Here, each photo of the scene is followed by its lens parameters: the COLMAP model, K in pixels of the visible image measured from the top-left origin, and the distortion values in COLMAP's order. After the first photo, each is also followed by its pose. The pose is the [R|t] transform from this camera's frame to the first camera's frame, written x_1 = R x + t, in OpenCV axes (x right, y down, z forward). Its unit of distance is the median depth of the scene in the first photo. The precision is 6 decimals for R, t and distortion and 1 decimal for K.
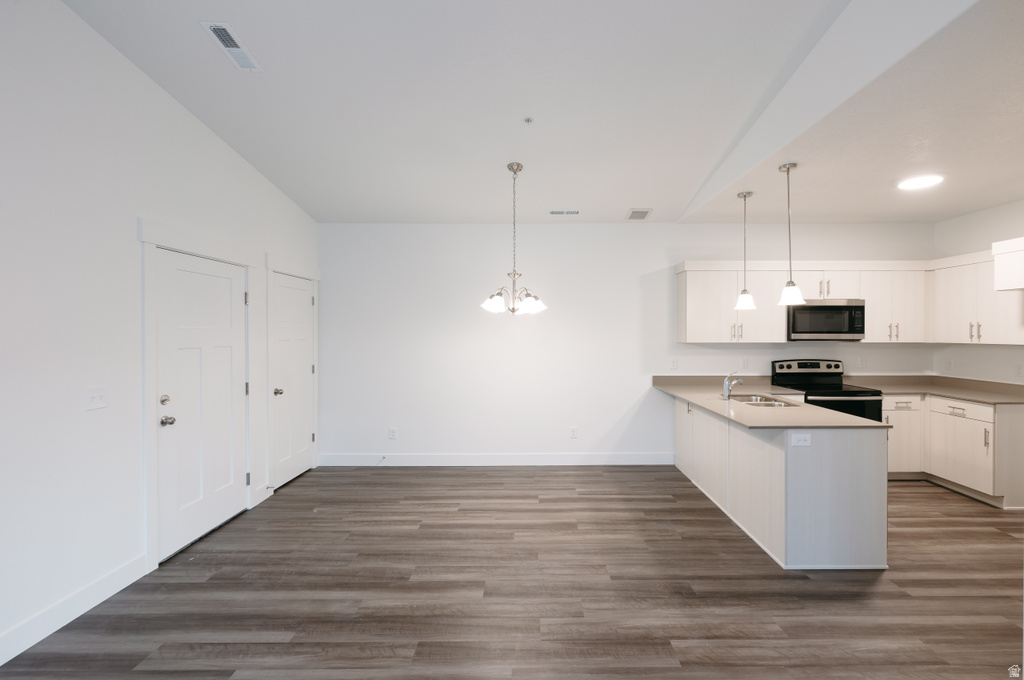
lens RADIAL K [[458.2, 0, 532.6], [0, 458.2, 333.7], [0, 0, 1]] dist [0.000379, 0.000203]
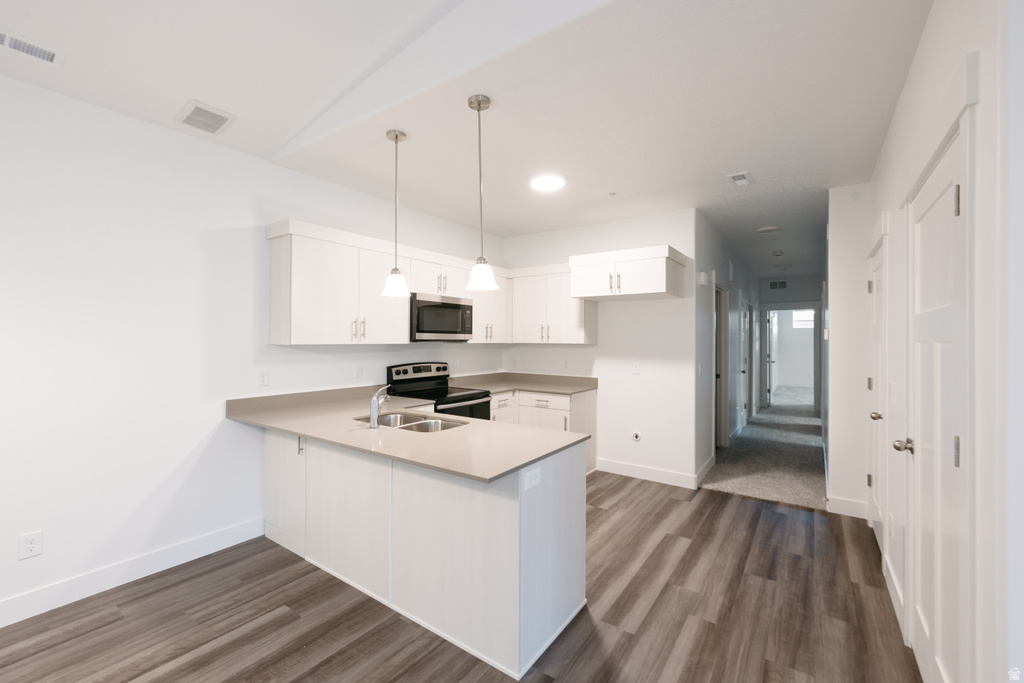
lens RADIAL K [[429.0, 0, 509.6], [0, 429.0, 337.8], [0, 0, 1]] dist [-0.000865, -0.000354]
pose [[0.583240, 0.006371, 0.812275, 0.021723], [-0.001406, 0.999976, -0.006834, 0.013850], [-0.812299, 0.002844, 0.583235, 0.396575]]
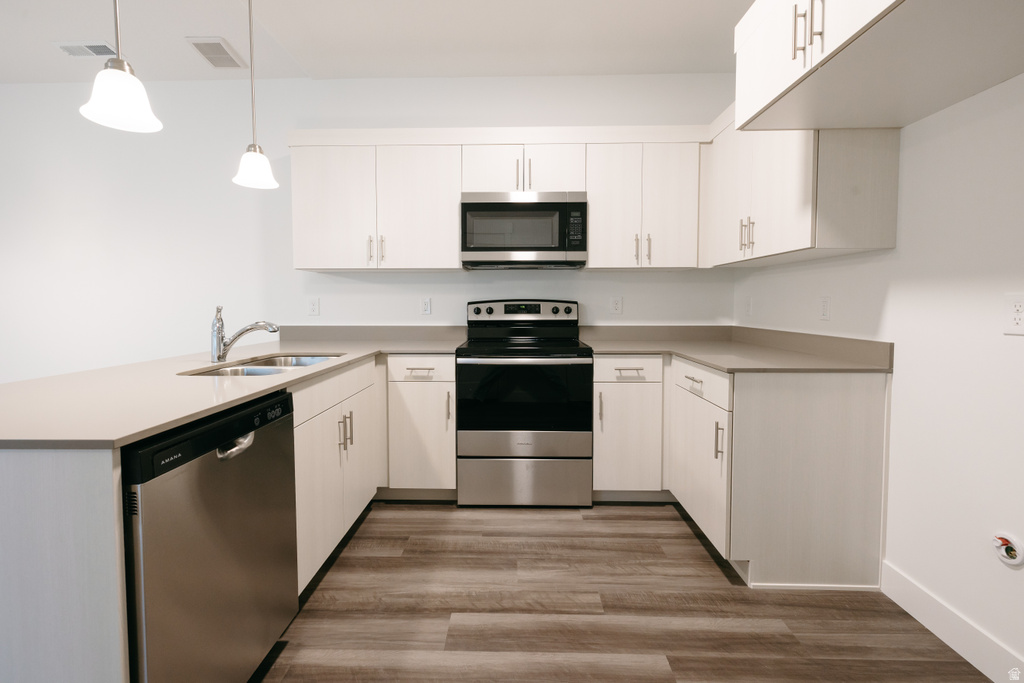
lens RADIAL K [[440.4, 0, 510.4], [0, 440.4, 321.7], [0, 0, 1]] dist [0.000457, -0.000088]
pose [[0.999669, 0.000494, -0.025725, 0.641761], [0.000428, 0.999359, 0.035804, 0.069275], [0.025726, -0.035803, 0.999028, 0.437524]]
